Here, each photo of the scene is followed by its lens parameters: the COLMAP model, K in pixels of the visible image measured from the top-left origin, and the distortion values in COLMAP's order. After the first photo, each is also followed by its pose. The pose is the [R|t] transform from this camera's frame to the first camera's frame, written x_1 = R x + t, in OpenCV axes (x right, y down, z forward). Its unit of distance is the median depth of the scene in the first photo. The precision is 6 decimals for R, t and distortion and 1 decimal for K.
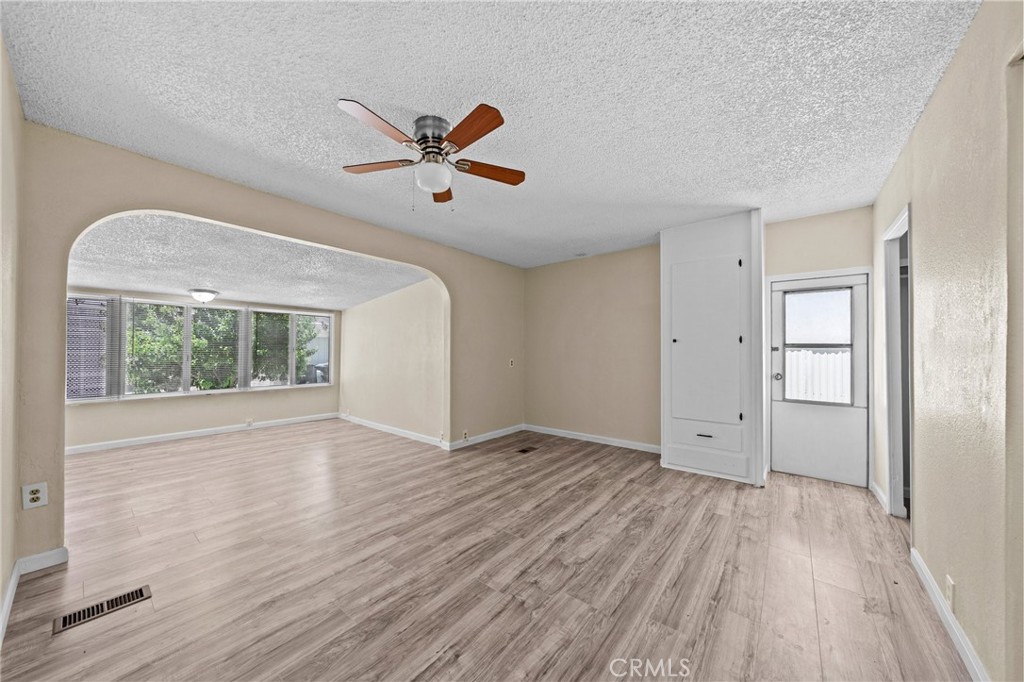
lens RADIAL K [[350.2, 0, 514.8], [0, 350.2, 344.9], [0, 0, 1]] dist [-0.003592, 0.000554]
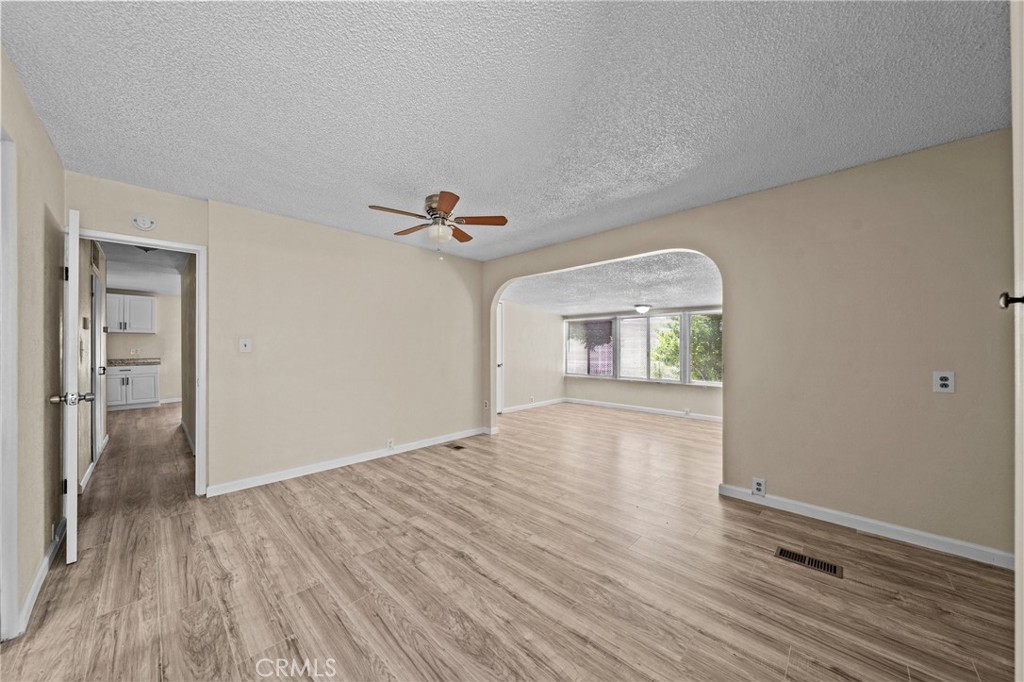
lens RADIAL K [[350.2, 0, 505.8], [0, 350.2, 341.4], [0, 0, 1]] dist [-0.003592, 0.000554]
pose [[-0.102251, -0.018387, -0.994589, 0.932747], [0.013655, 0.999709, -0.019886, 0.011346], [0.994665, -0.015615, -0.101970, 1.090417]]
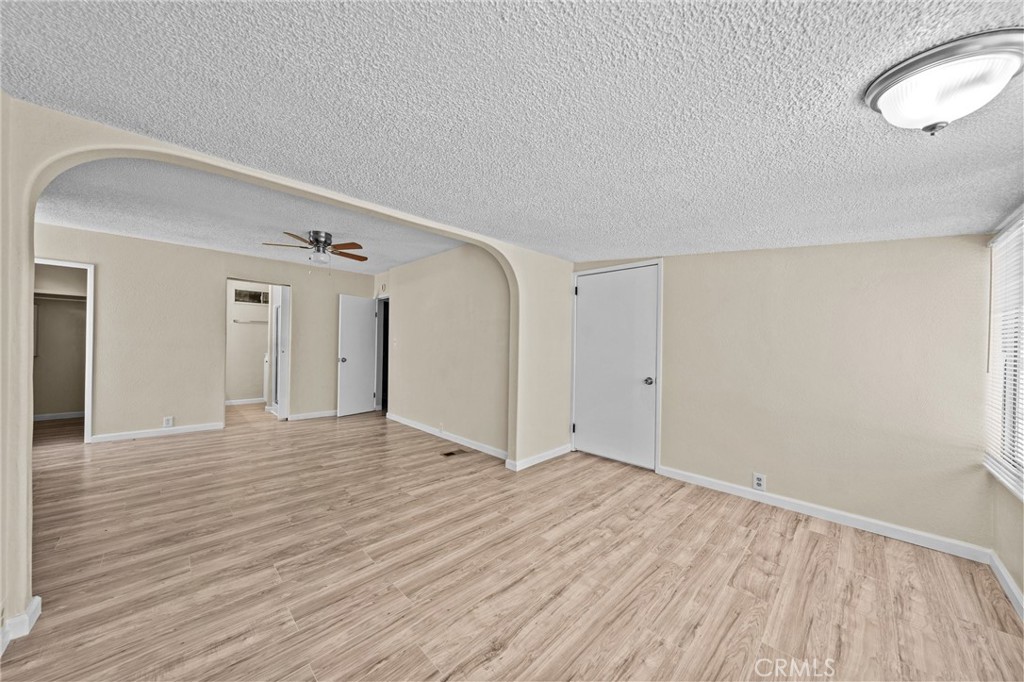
lens RADIAL K [[350.2, 0, 513.9], [0, 350.2, 342.9], [0, 0, 1]] dist [-0.003592, 0.000554]
pose [[-0.993338, -0.018436, 0.113753, -1.207438], [-0.020745, 0.999602, -0.019141, 0.022985], [-0.113355, -0.021373, -0.993325, 2.199562]]
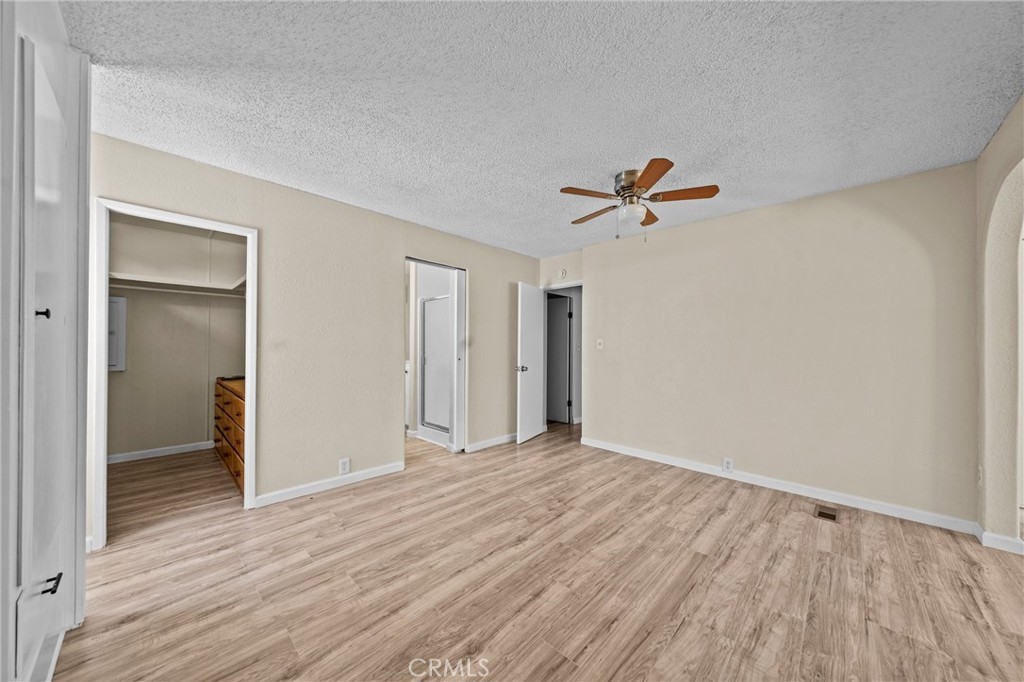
lens RADIAL K [[350.2, 0, 515.0], [0, 350.2, 341.8], [0, 0, 1]] dist [-0.003592, 0.000554]
pose [[-0.995808, -0.007249, 0.091178, 0.056760], [-0.009392, 0.999689, -0.023092, 0.020585], [-0.090982, -0.023851, -0.995567, 1.779324]]
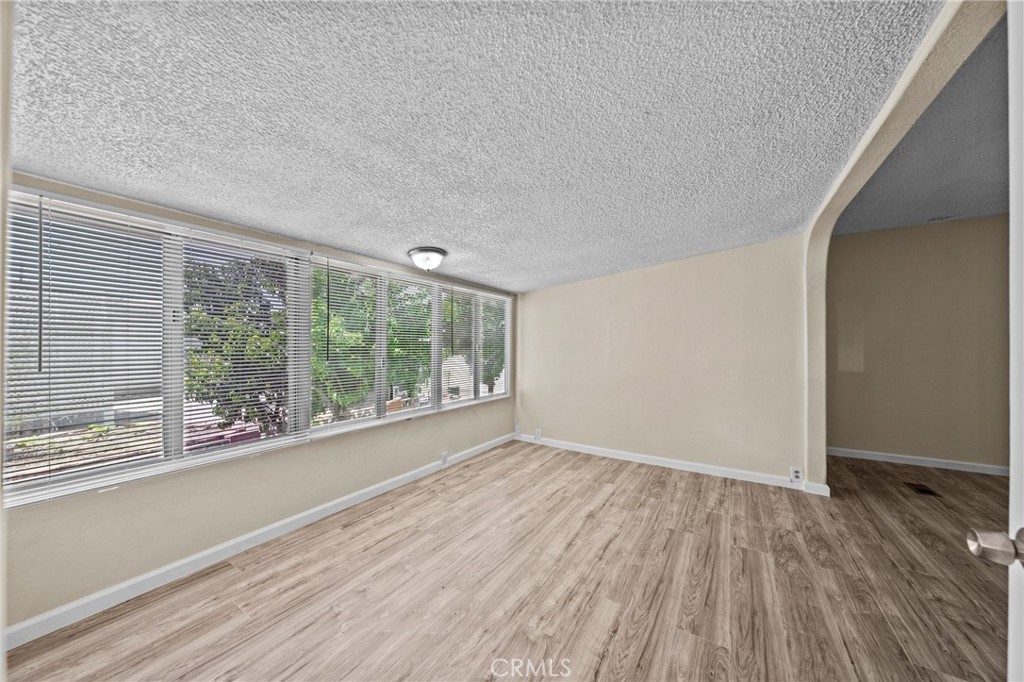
lens RADIAL K [[350.2, 0, 515.2], [0, 350.2, 349.3], [0, 0, 1]] dist [-0.003592, 0.000554]
pose [[0.993052, -0.002788, 0.117645, -1.454005], [0.000169, 0.999752, 0.022268, 0.003292], [-0.117678, -0.022094, 0.992806, 0.685282]]
